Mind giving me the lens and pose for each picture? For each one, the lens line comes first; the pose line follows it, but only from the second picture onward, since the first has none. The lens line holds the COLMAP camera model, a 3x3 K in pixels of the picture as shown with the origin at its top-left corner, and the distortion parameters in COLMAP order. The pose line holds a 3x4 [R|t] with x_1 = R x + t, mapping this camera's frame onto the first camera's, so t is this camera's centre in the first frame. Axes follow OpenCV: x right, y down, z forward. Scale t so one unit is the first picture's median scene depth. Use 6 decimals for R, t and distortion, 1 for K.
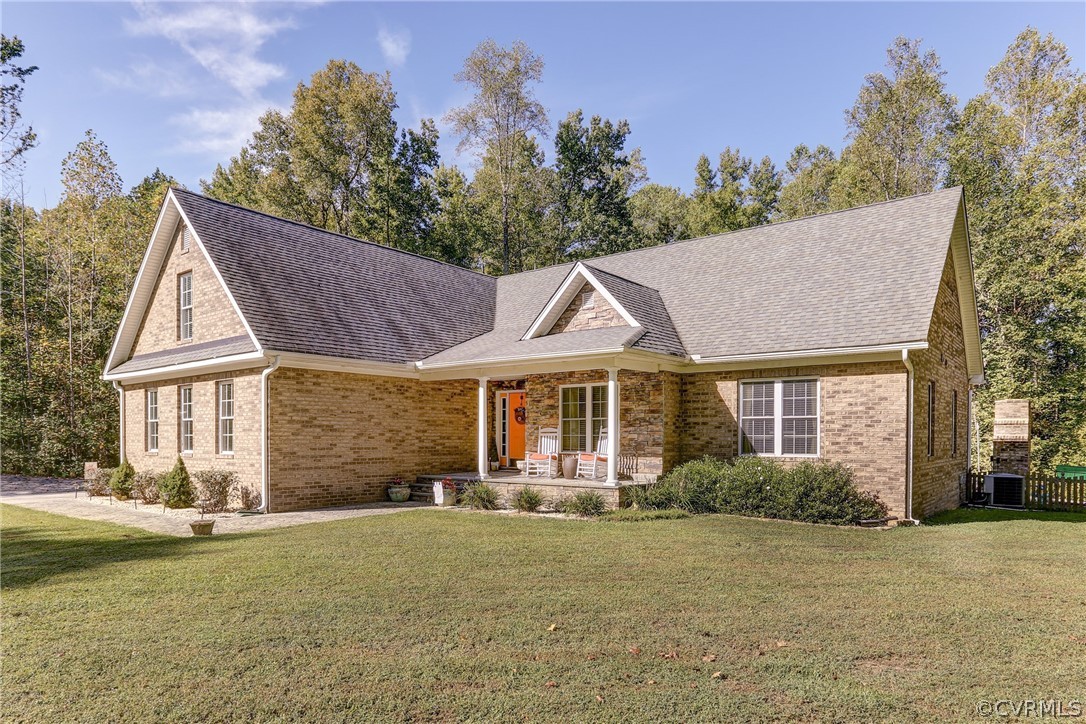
lens RADIAL K [[664.5, 0, 526.1], [0, 664.5, 459.2], [0, 0, 1]] dist [-0.003945, 0.002097]
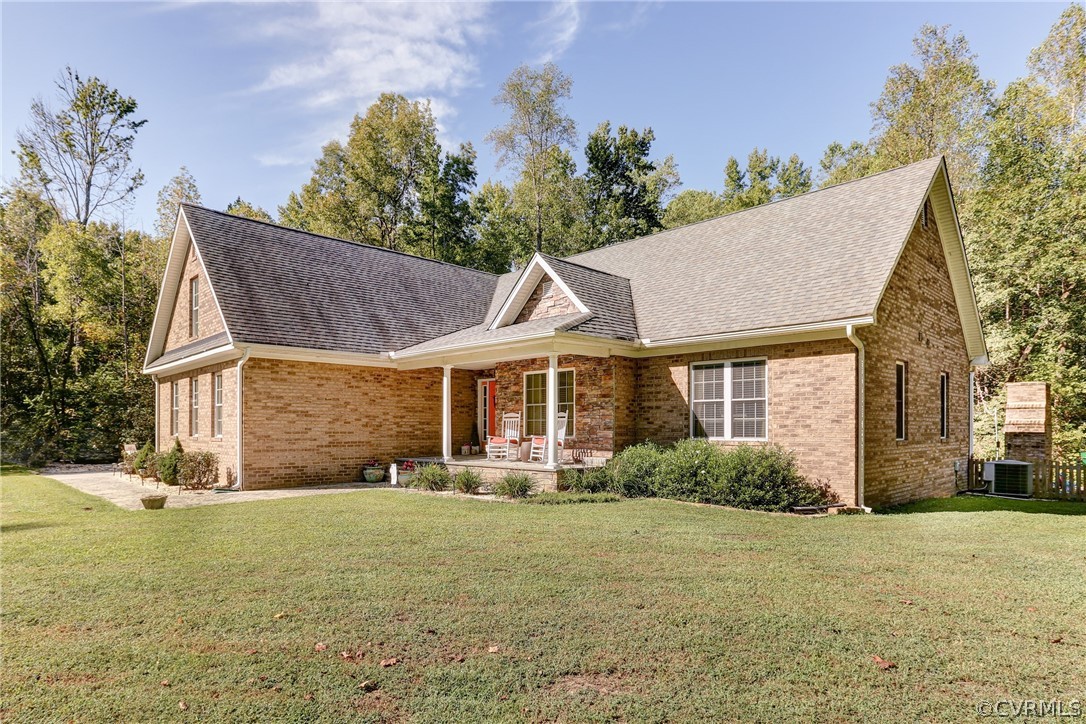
lens RADIAL K [[596.6, 0, 501.3], [0, 596.6, 436.5], [0, 0, 1]] dist [-0.005643, 0.000891]
pose [[0.989409, 0.000974, -0.145155, 0.166086], [-0.003321, 0.999868, -0.015933, 0.005234], [0.145120, 0.016247, 0.989281, 0.079572]]
